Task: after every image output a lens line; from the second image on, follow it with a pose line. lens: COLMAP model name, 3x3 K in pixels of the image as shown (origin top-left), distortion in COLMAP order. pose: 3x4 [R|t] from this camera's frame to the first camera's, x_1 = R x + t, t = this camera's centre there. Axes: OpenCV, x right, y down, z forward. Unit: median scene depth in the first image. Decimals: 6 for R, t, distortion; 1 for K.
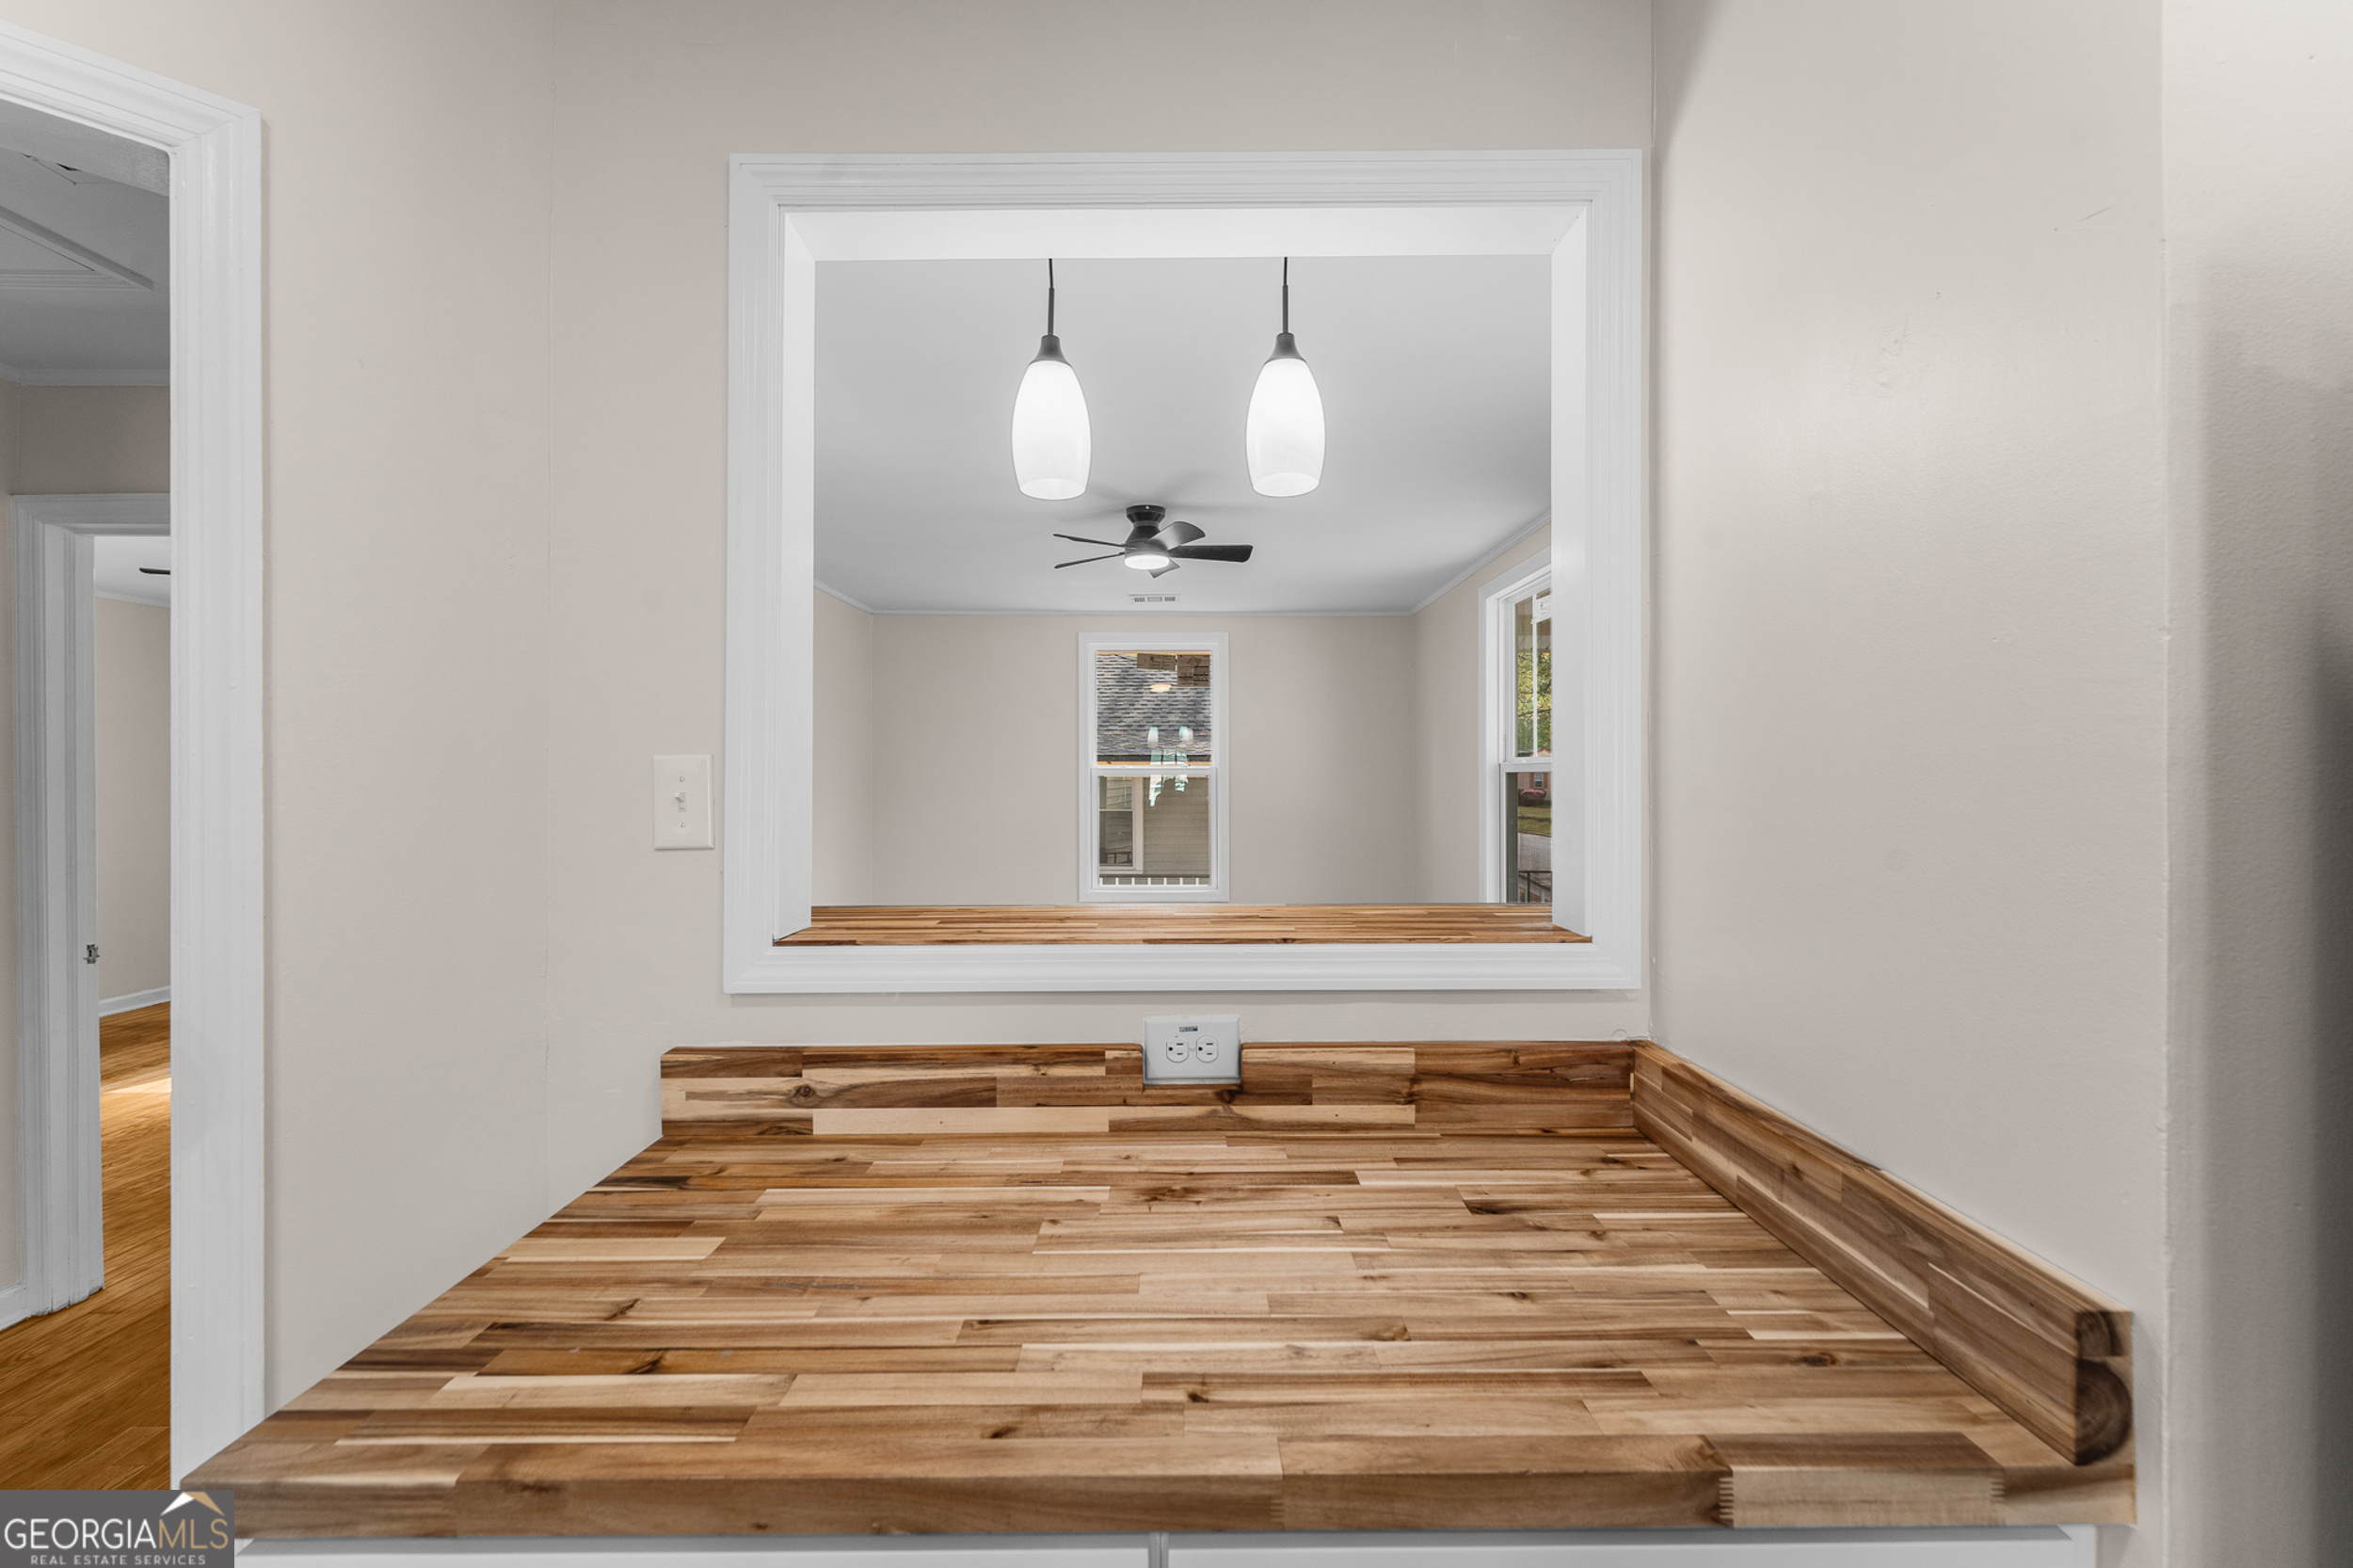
lens RADIAL K [[962.0, 0, 1183.9], [0, 962.0, 781.0], [0, 0, 1]] dist [0.005814, -0.002065]
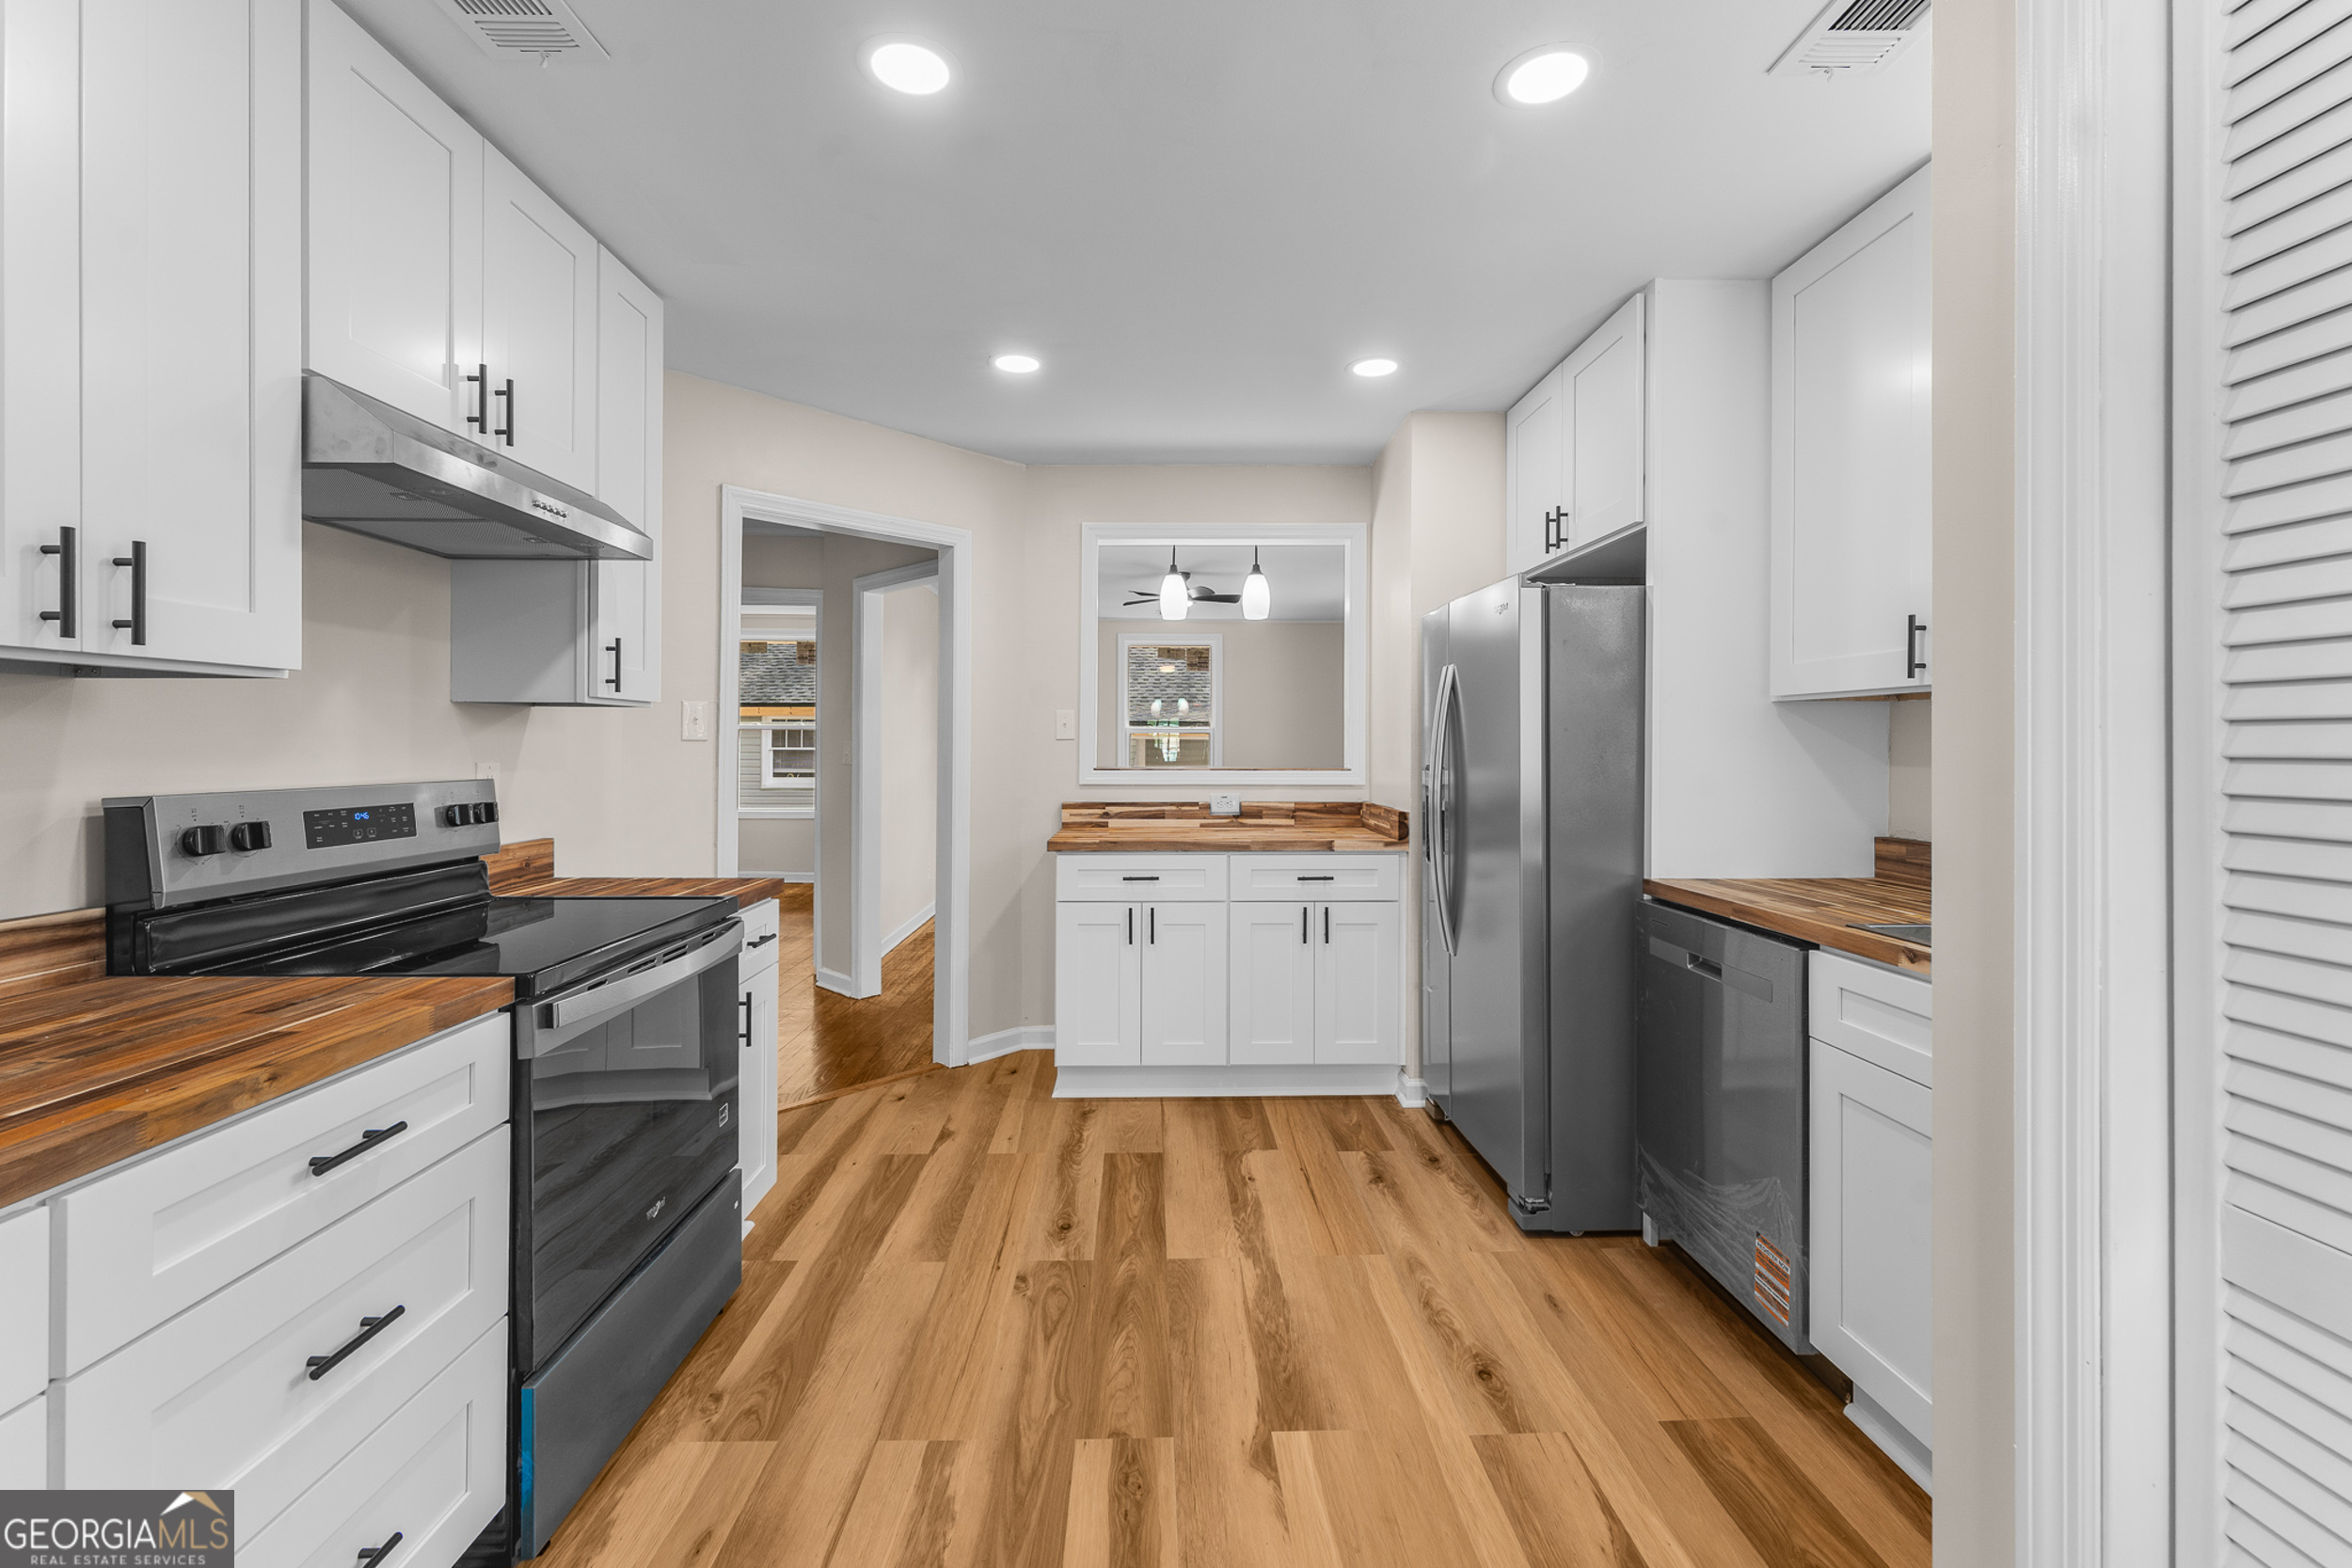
lens RADIAL K [[961.5, 0, 1155.8], [0, 961.5, 744.0], [0, 0, 1]] dist [0.005814, -0.002065]
pose [[0.999900, 0.007577, -0.011939, -0.188898], [-0.007683, 0.999932, -0.008808, 0.114757], [0.011871, 0.008899, 0.999890, -2.228595]]
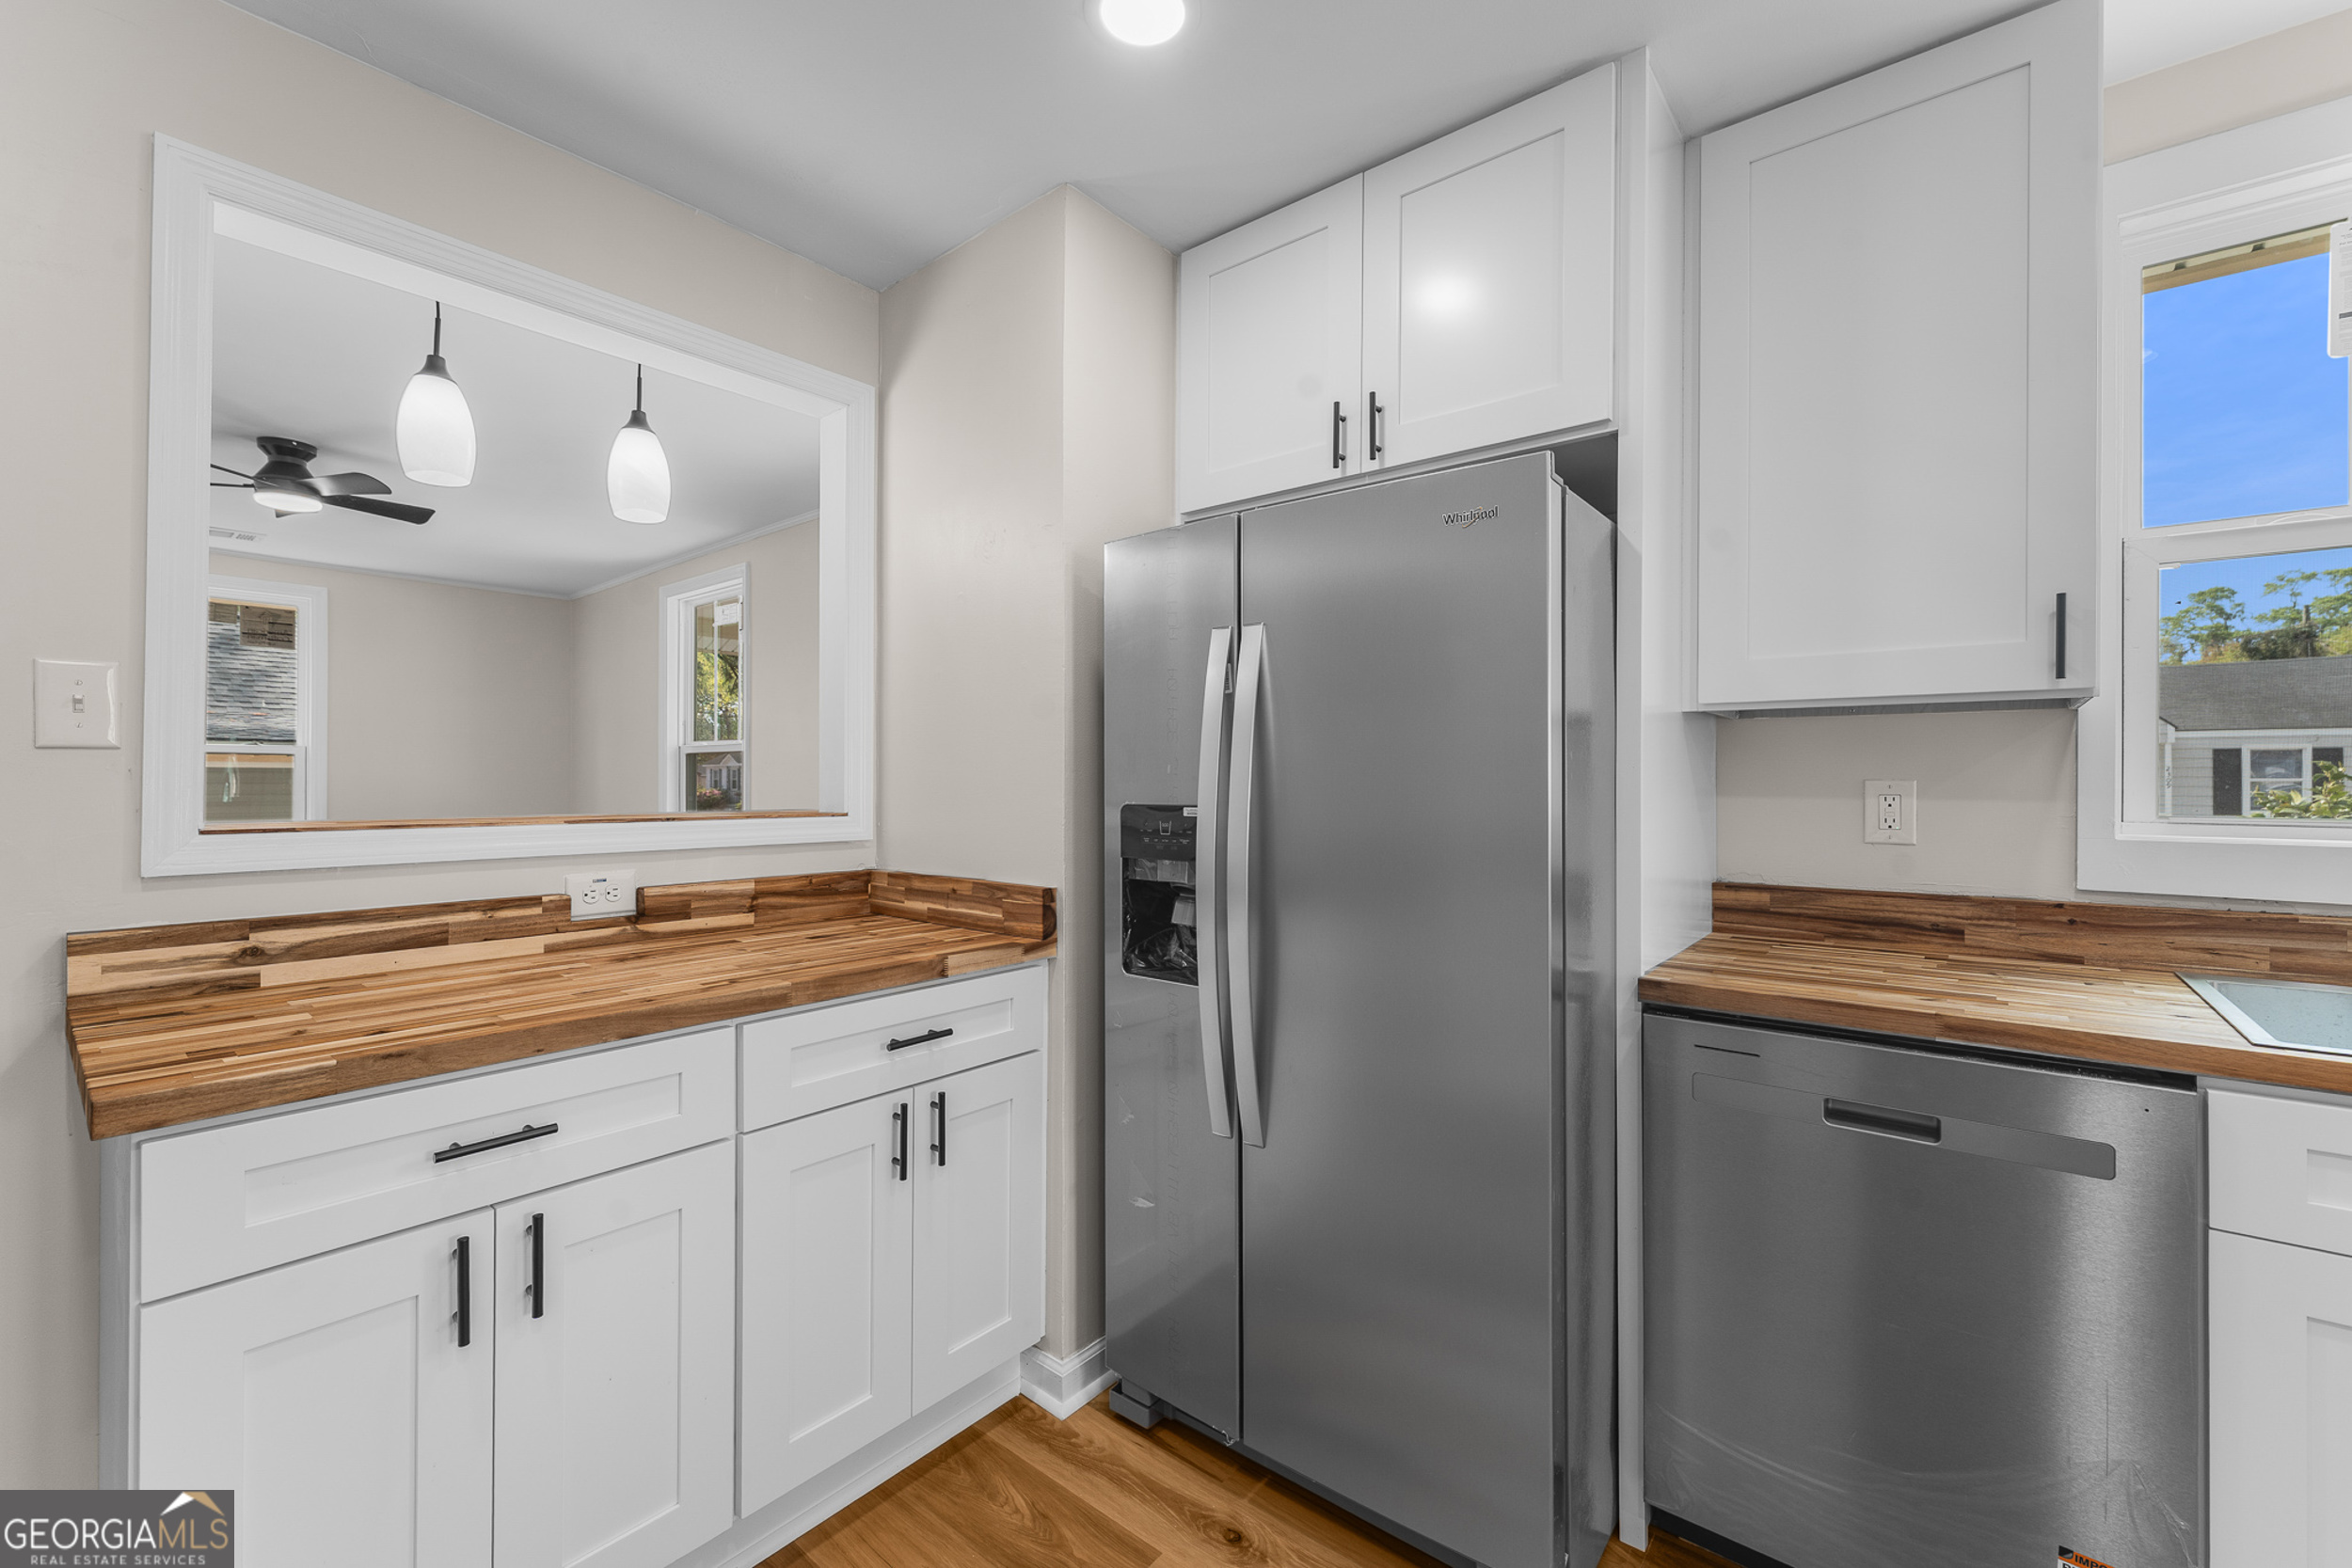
lens RADIAL K [[961.5, 0, 1165.2], [0, 961.5, 781.0], [0, 0, 1]] dist [0.005814, -0.002065]
pose [[0.657614, 0.006543, 0.753327, -0.550980], [-0.000890, 0.999968, -0.007908, 0.118742], [-0.753355, 0.004530, 0.657599, -0.639634]]
